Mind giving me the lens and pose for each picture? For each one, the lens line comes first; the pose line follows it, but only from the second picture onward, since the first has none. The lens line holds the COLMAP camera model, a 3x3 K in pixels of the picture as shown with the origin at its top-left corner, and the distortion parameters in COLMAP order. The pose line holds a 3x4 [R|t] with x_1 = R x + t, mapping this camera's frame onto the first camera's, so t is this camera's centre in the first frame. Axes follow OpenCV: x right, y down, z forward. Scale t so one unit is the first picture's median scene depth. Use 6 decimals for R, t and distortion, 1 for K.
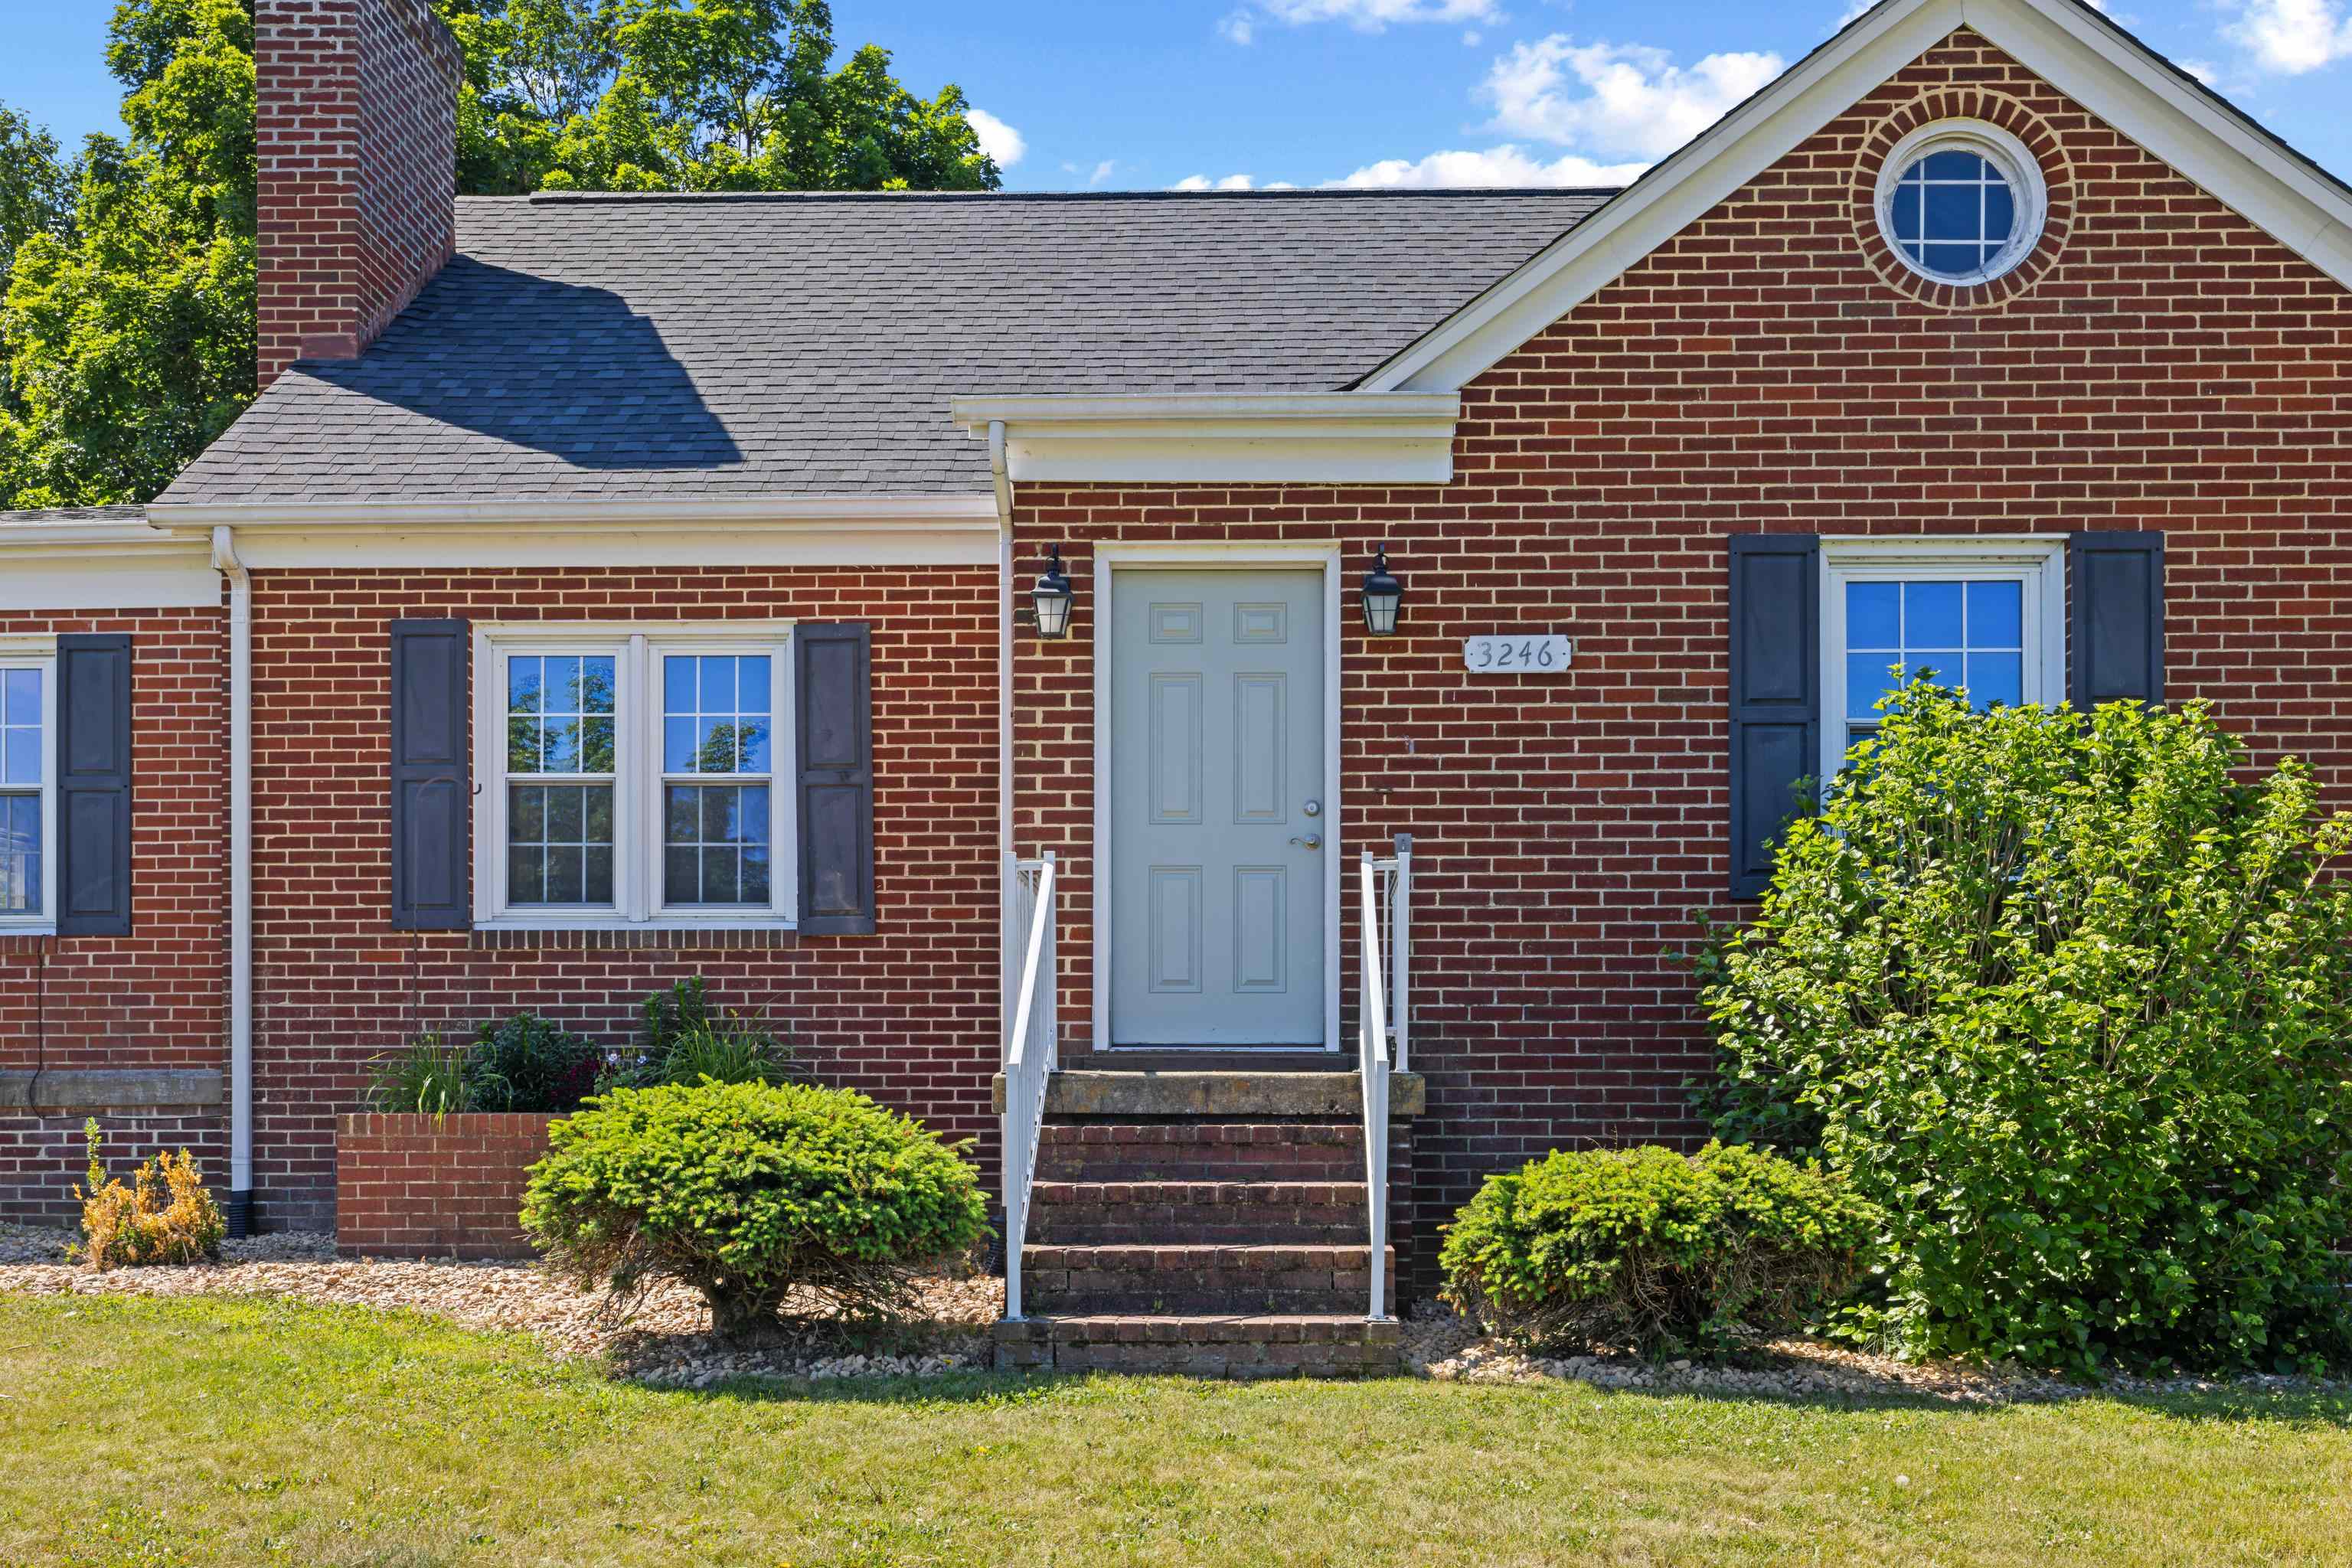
lens RADIAL K [[2404.9, 0, 1183.4], [0, 2404.9, 1100.5], [0, 0, 1]] dist [-0.001572, 0.008393]
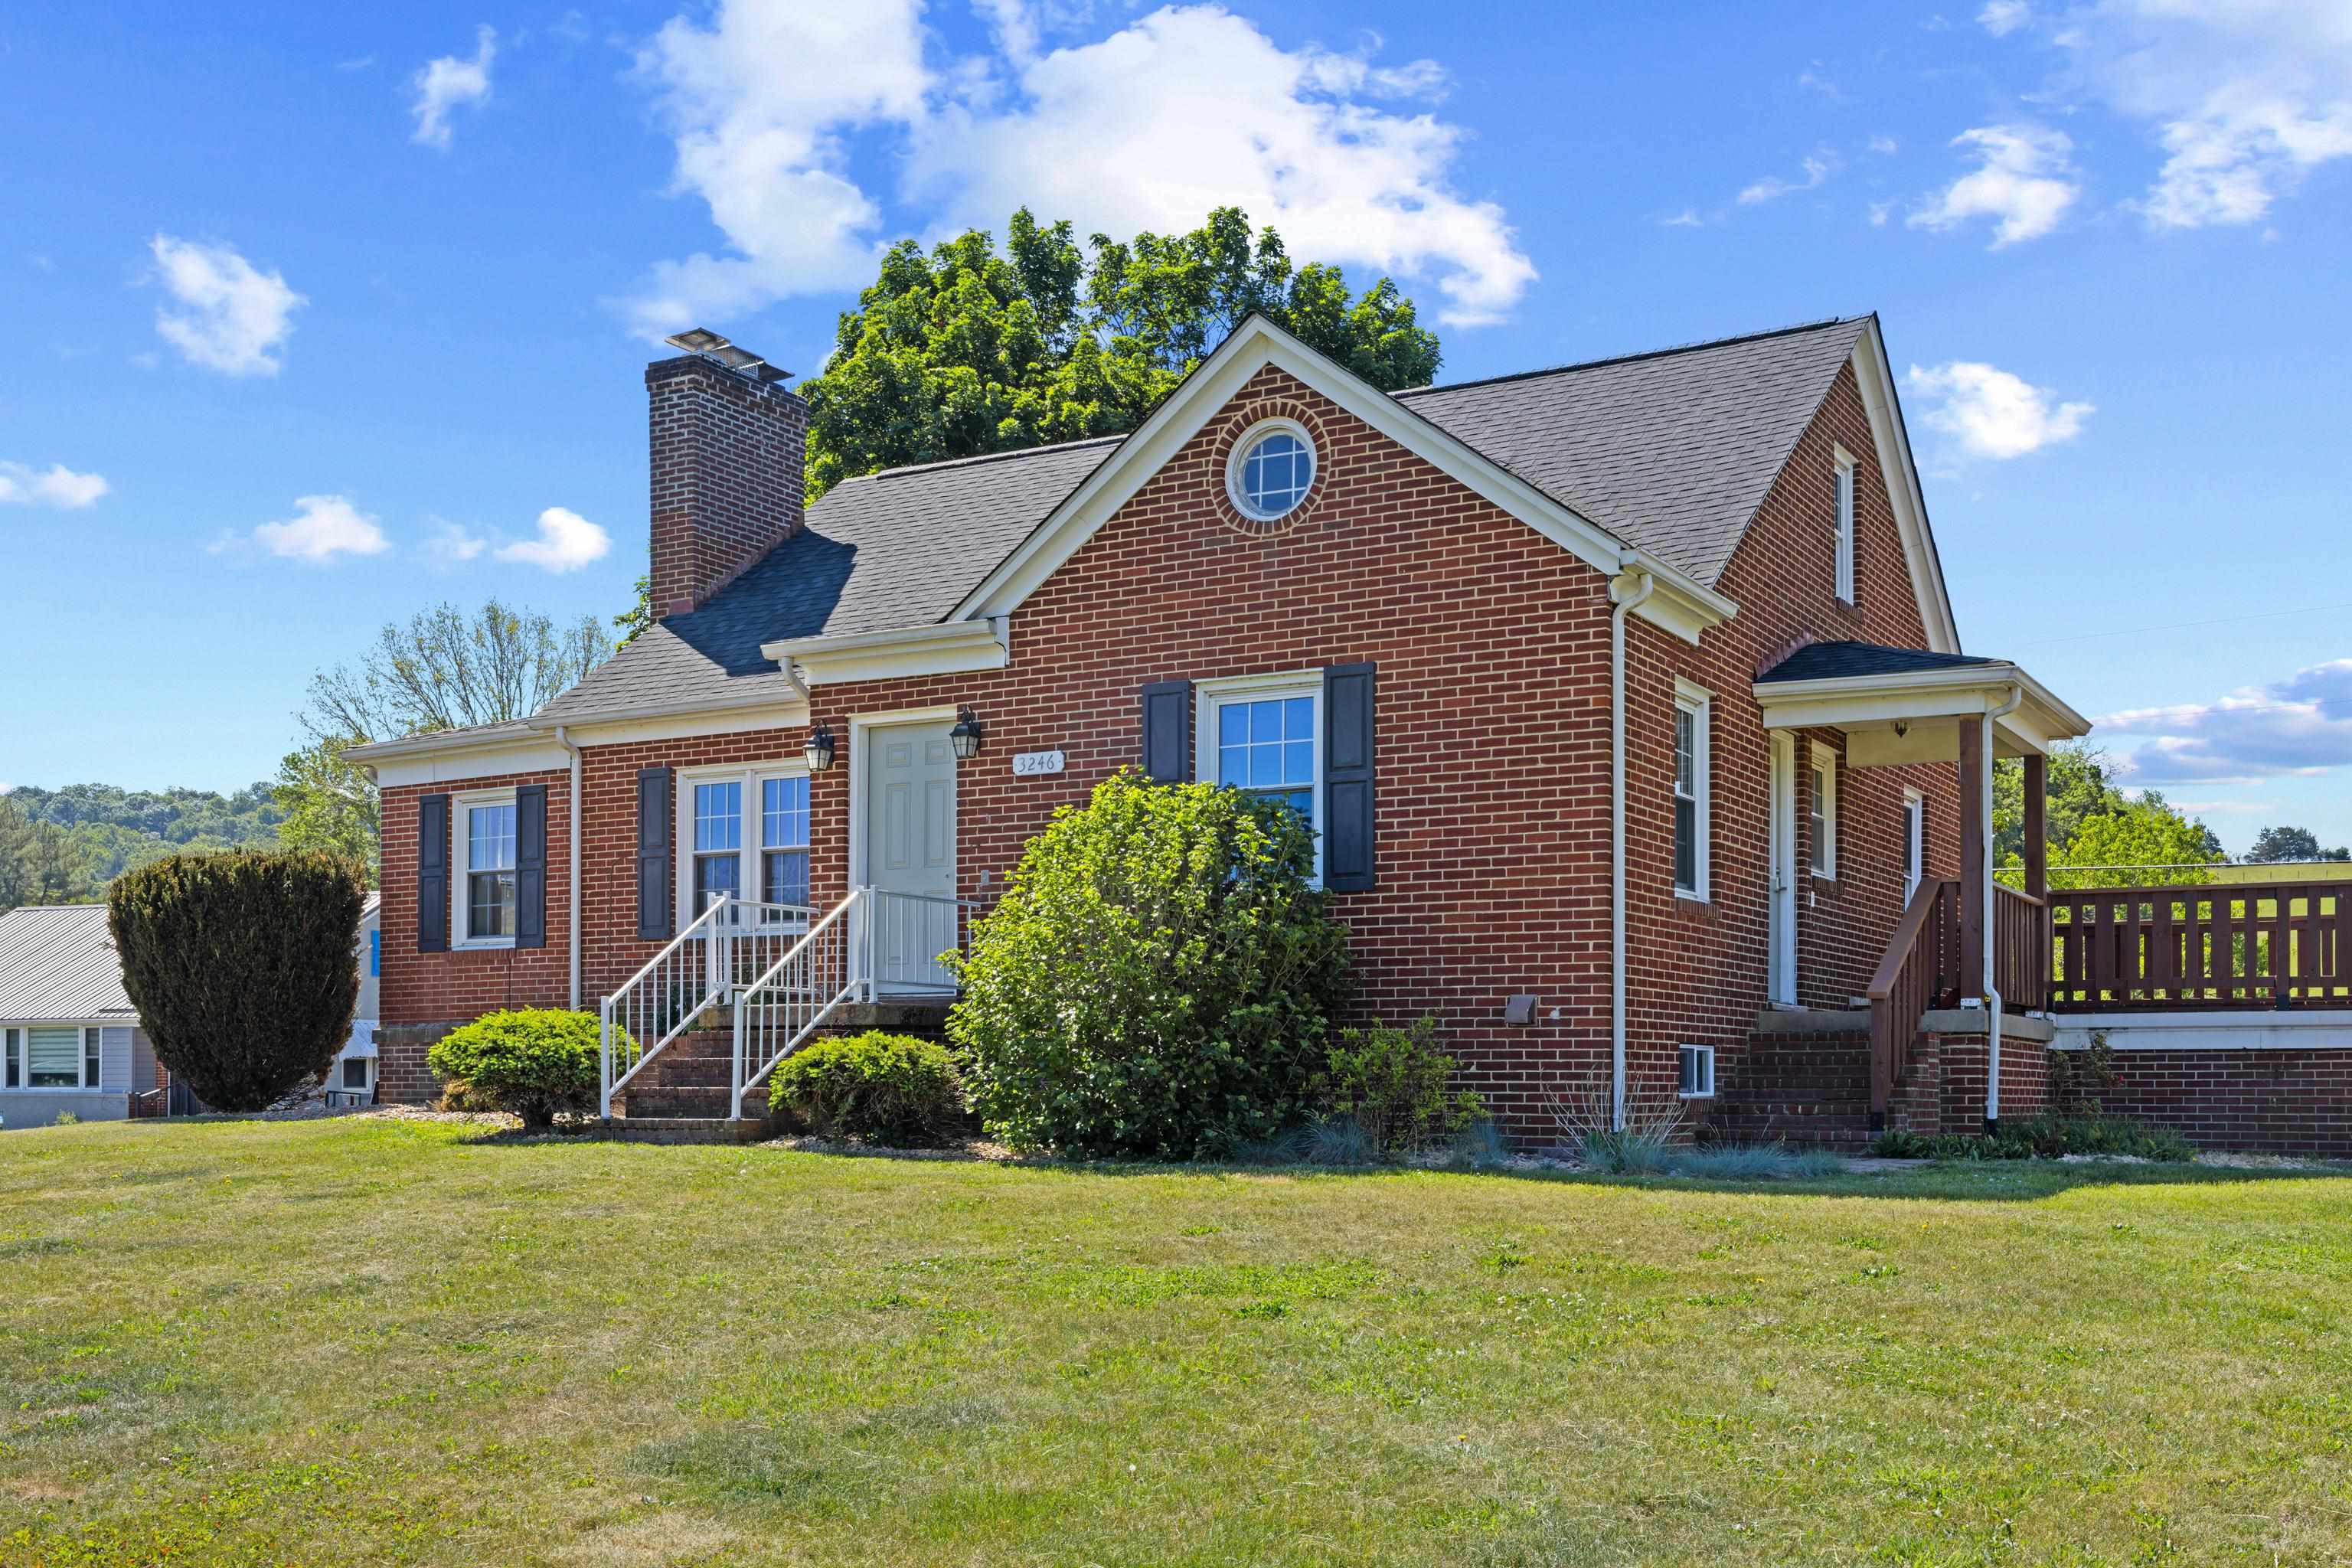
lens RADIAL K [[2404.9, 0, 1183.4], [0, 2404.9, 1100.5], [0, 0, 1]] dist [-0.001572, 0.008393]
pose [[0.875660, 0.004264, -0.482910, 1.063265], [-0.003794, 0.999991, 0.001951, 0.052559], [0.482914, 0.000124, 0.875668, -0.460133]]
